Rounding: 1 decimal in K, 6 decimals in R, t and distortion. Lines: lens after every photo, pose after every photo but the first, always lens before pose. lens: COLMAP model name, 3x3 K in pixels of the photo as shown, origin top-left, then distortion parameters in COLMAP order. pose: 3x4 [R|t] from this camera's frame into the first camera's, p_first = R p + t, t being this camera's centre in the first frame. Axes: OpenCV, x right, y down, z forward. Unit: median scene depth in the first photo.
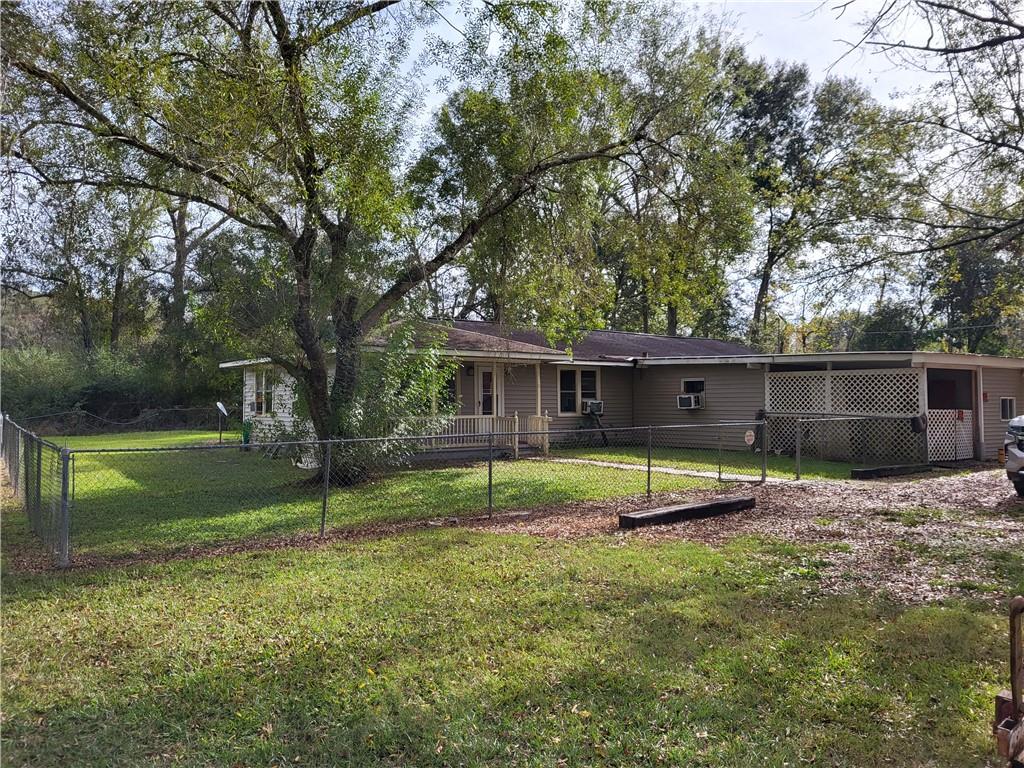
lens RADIAL K [[764.6, 0, 513.4], [0, 764.6, 369.0], [0, 0, 1]] dist [0.047463, -0.045297]
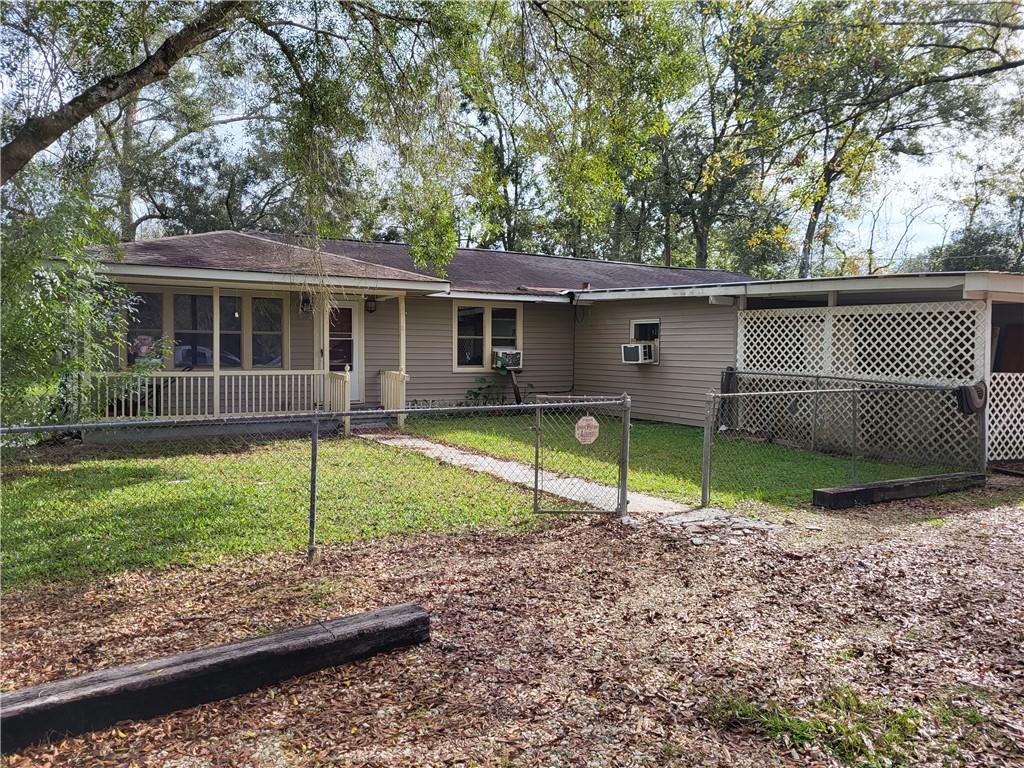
lens RADIAL K [[764.6, 0, 513.4], [0, 764.6, 369.0], [0, 0, 1]] dist [0.047463, -0.045297]
pose [[0.994582, 0.014178, -0.102988, 0.206095], [-0.006811, 0.997415, 0.071534, 0.008862], [0.103736, -0.070445, 0.992107, 0.331887]]
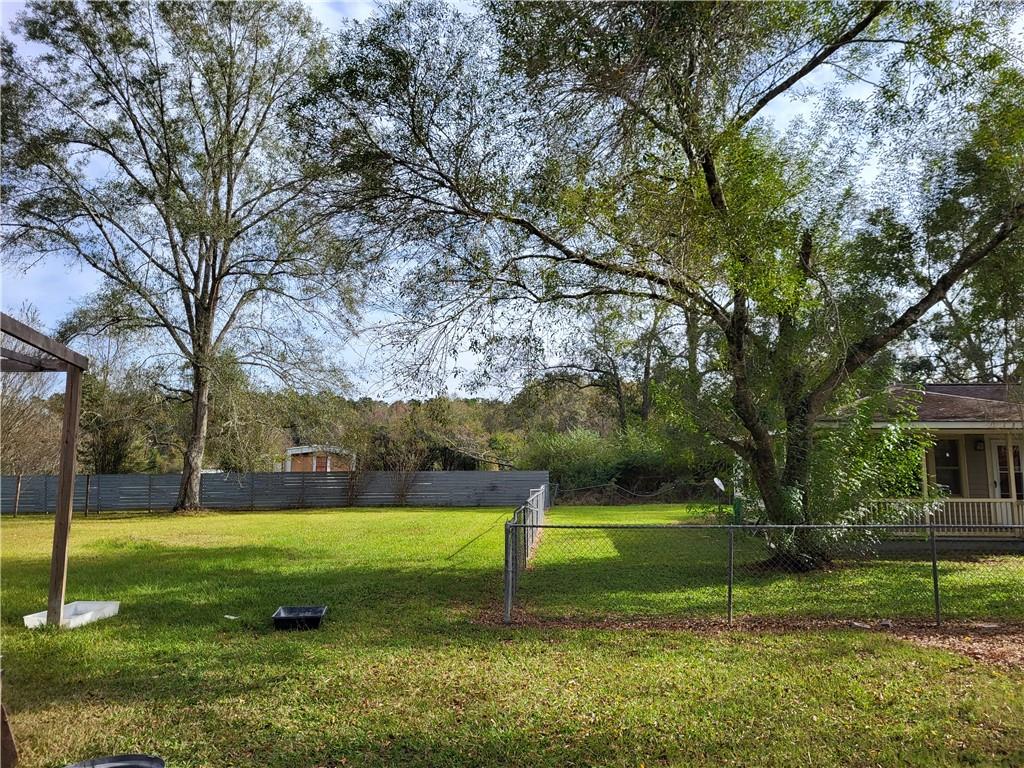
lens RADIAL K [[764.6, 0, 513.4], [0, 764.6, 369.0], [0, 0, 1]] dist [0.047463, -0.045297]
pose [[0.776797, -0.082958, -0.624263, 0.085679], [0.024961, 0.994562, -0.101108, -0.007231], [0.629256, 0.062958, 0.774644, 0.014752]]
